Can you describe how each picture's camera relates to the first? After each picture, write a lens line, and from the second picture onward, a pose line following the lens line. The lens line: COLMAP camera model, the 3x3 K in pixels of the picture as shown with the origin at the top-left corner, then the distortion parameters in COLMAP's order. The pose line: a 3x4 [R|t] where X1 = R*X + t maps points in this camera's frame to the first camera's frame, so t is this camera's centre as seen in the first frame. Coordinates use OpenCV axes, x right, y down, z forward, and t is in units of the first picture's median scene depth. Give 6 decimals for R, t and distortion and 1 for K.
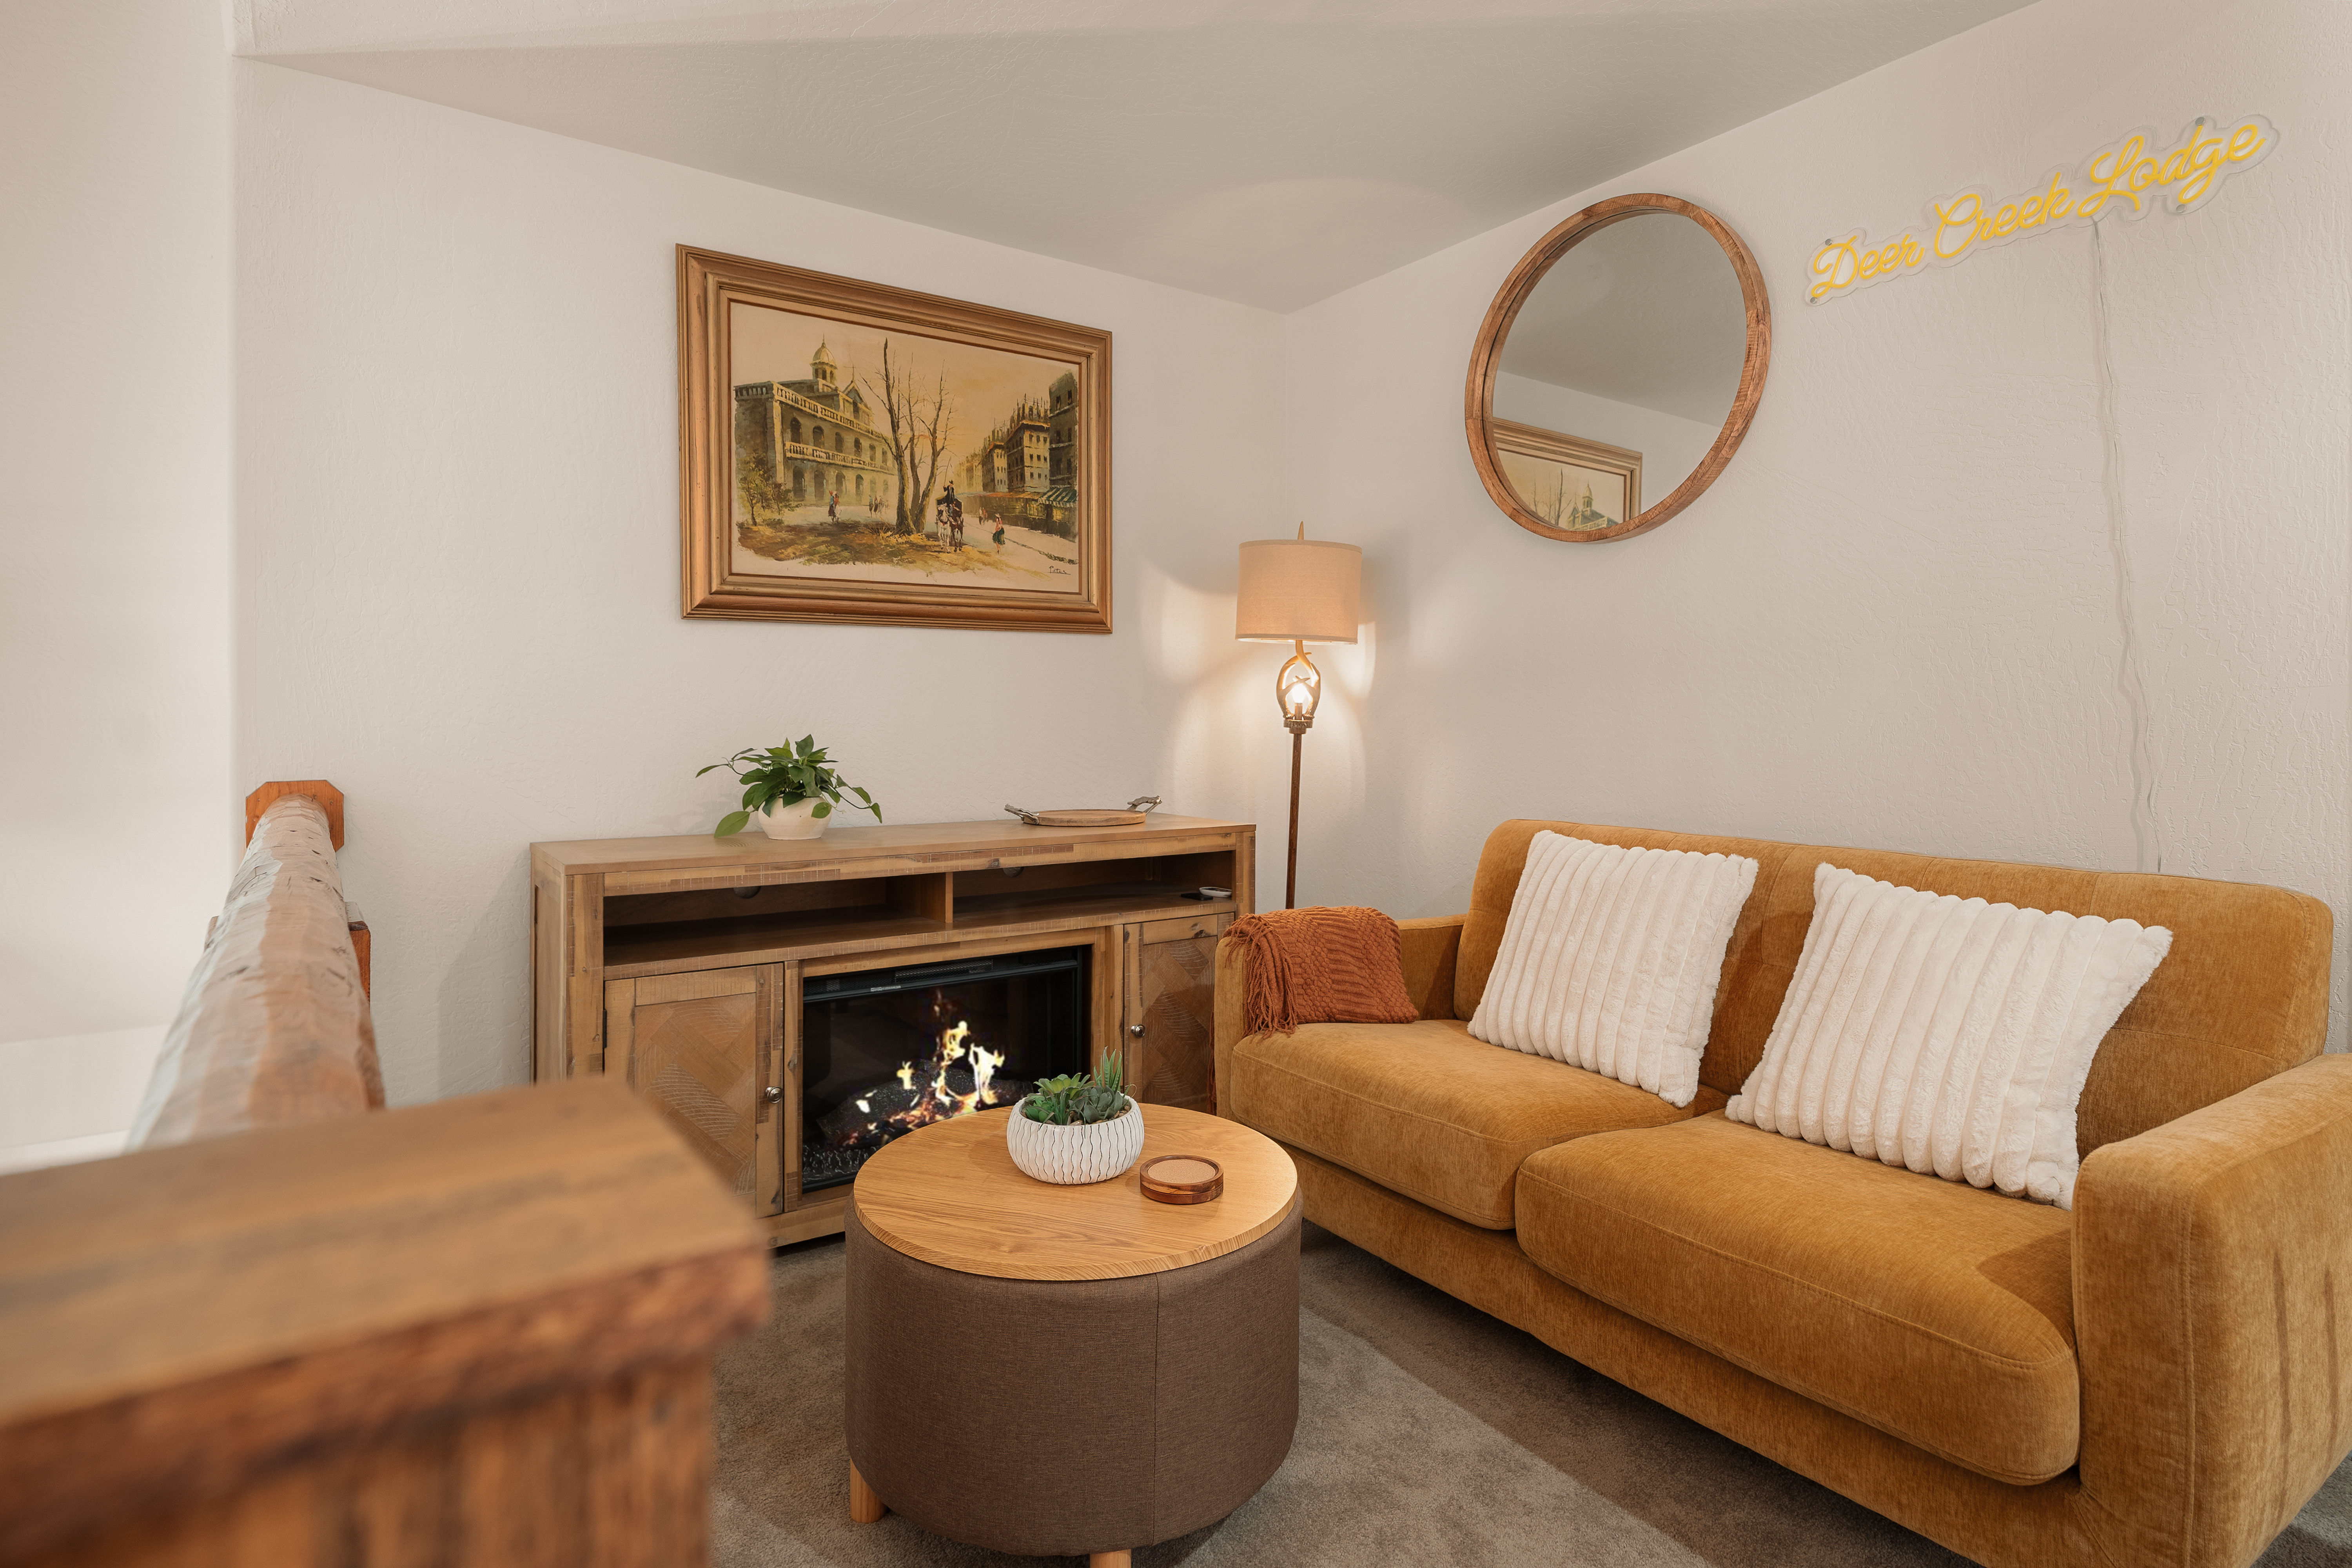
lens RADIAL K [[1215.6, 0, 1185.5], [0, 1215.6, 729.6], [0, 0, 1]] dist [-0.002538, 0.003128]
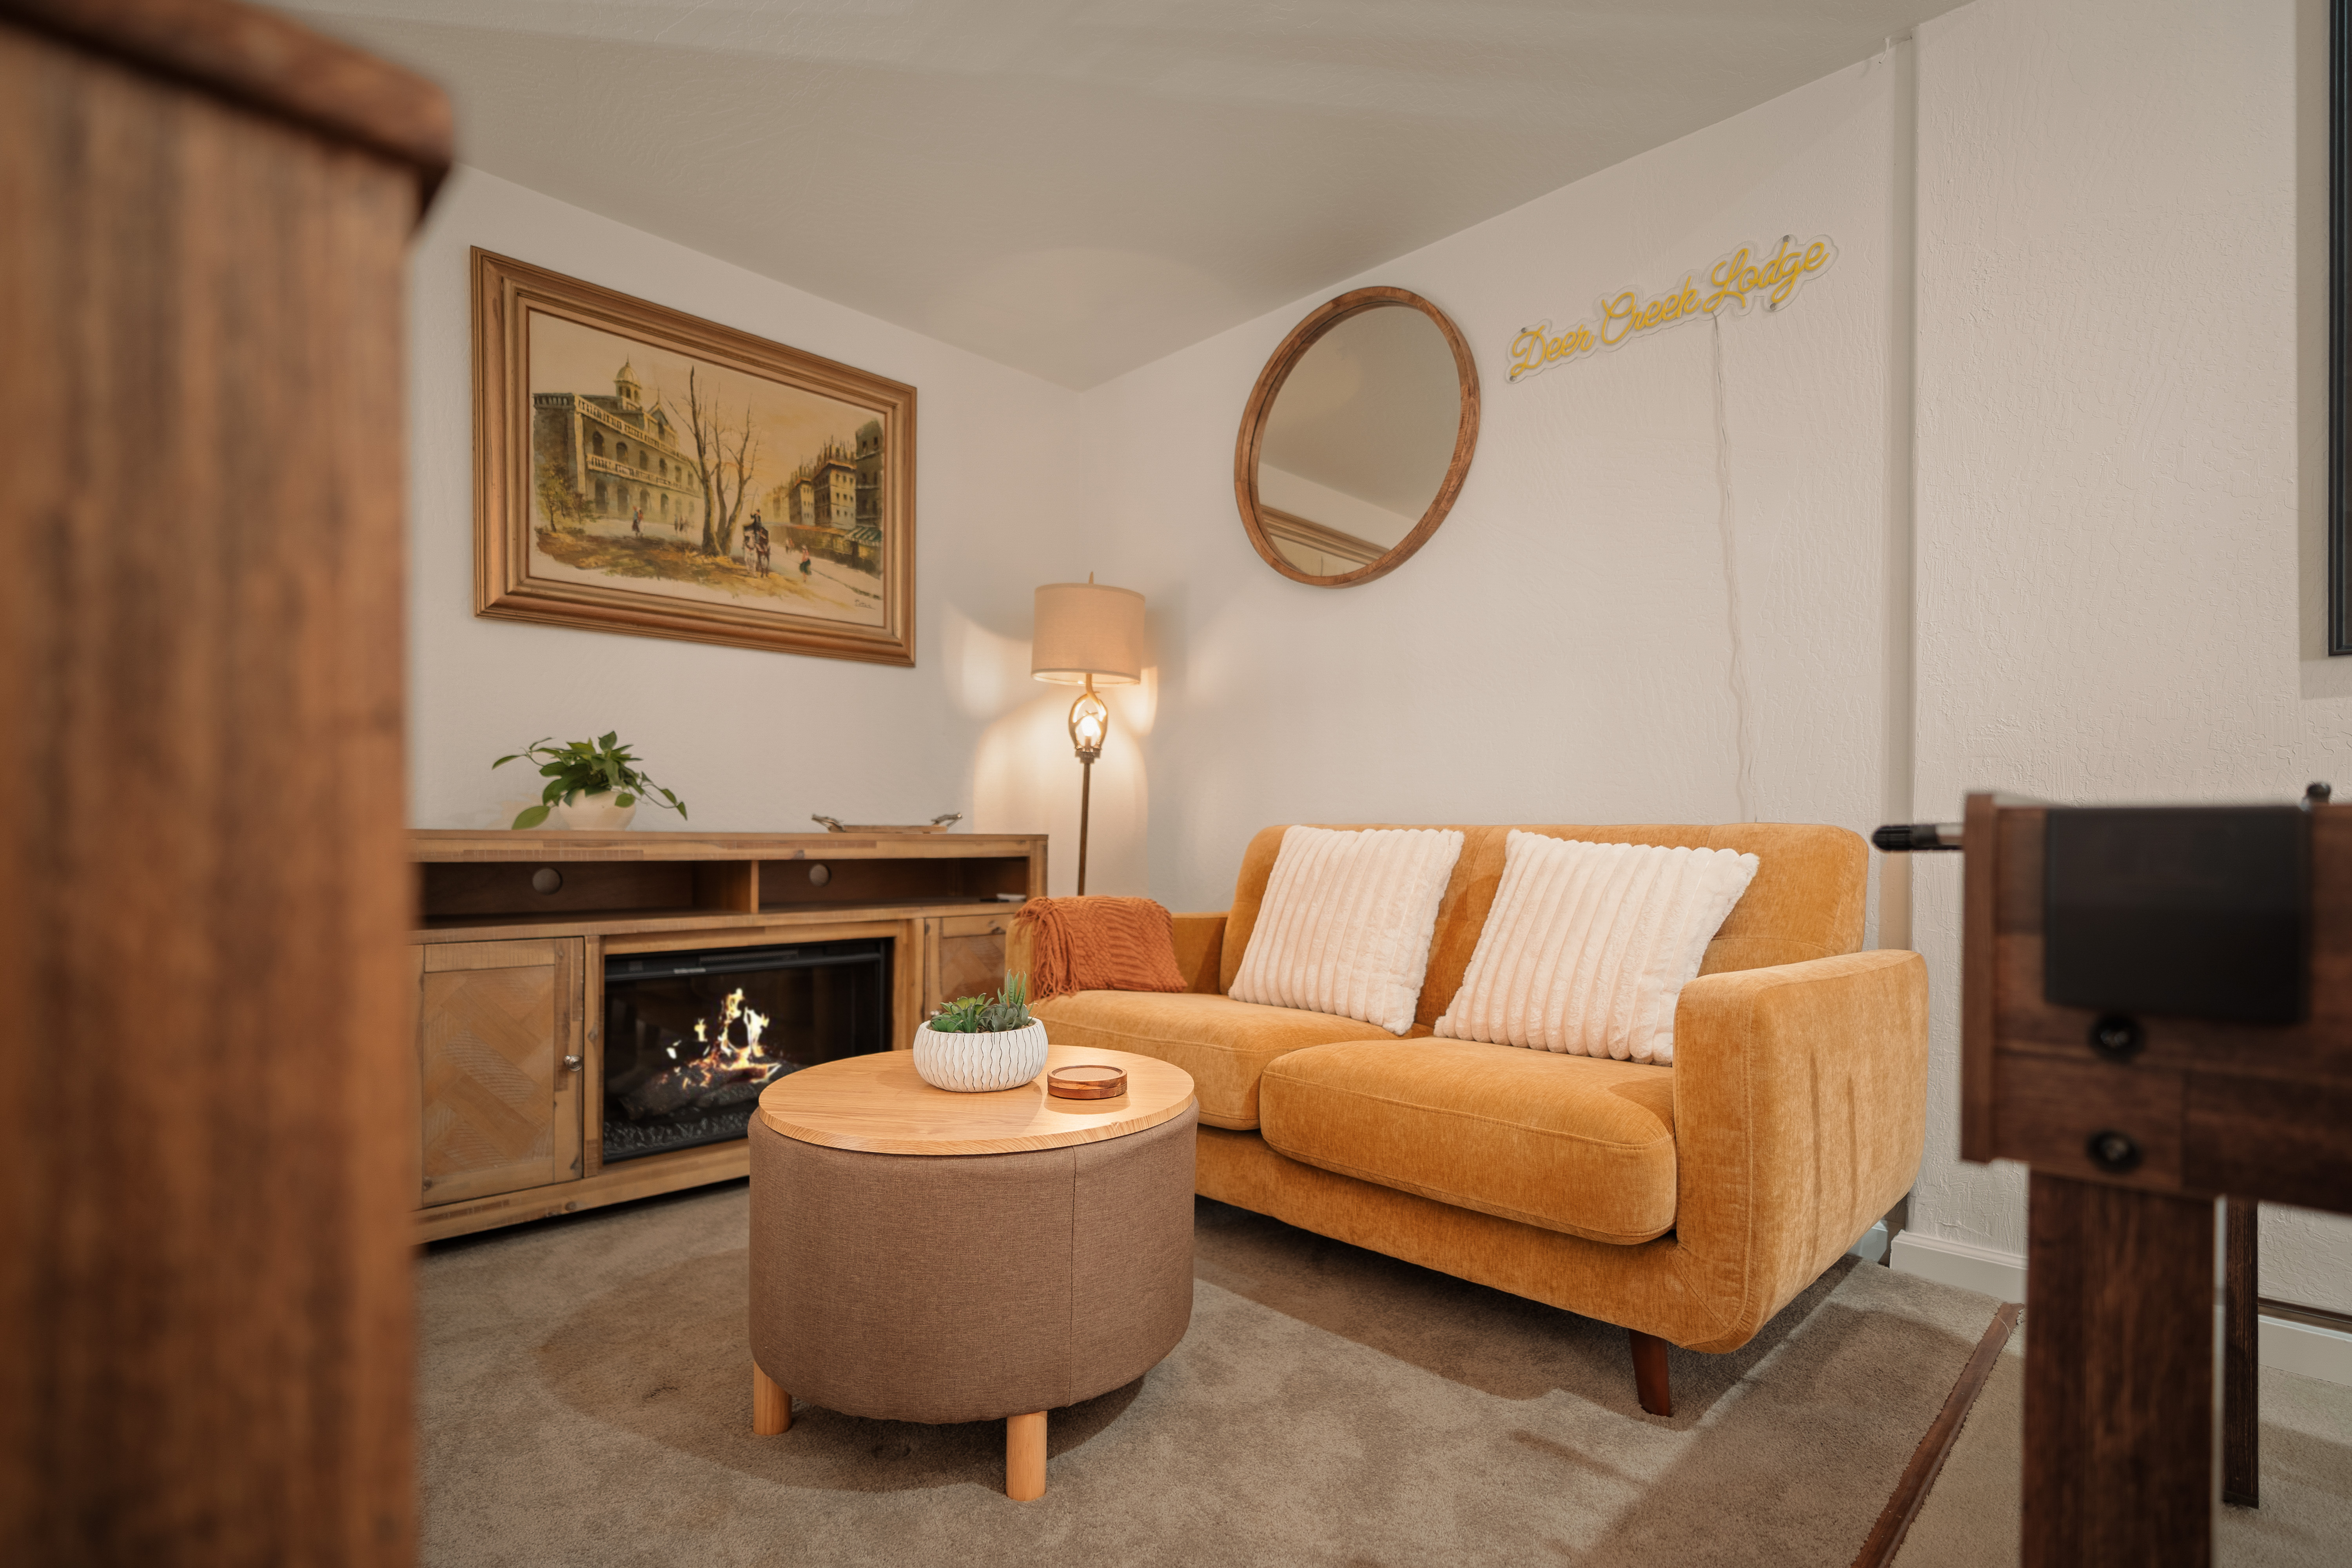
lens RADIAL K [[1103.9, 0, 1207.6], [0, 1103.9, 852.7], [0, 0, 1]] dist [-0.011783, 0.004975]
pose [[0.982876, 0.001912, 0.184259, 0.020269], [-0.003810, 0.999943, 0.009944, 0.107514], [-0.184230, -0.010475, 0.982827, -0.021248]]
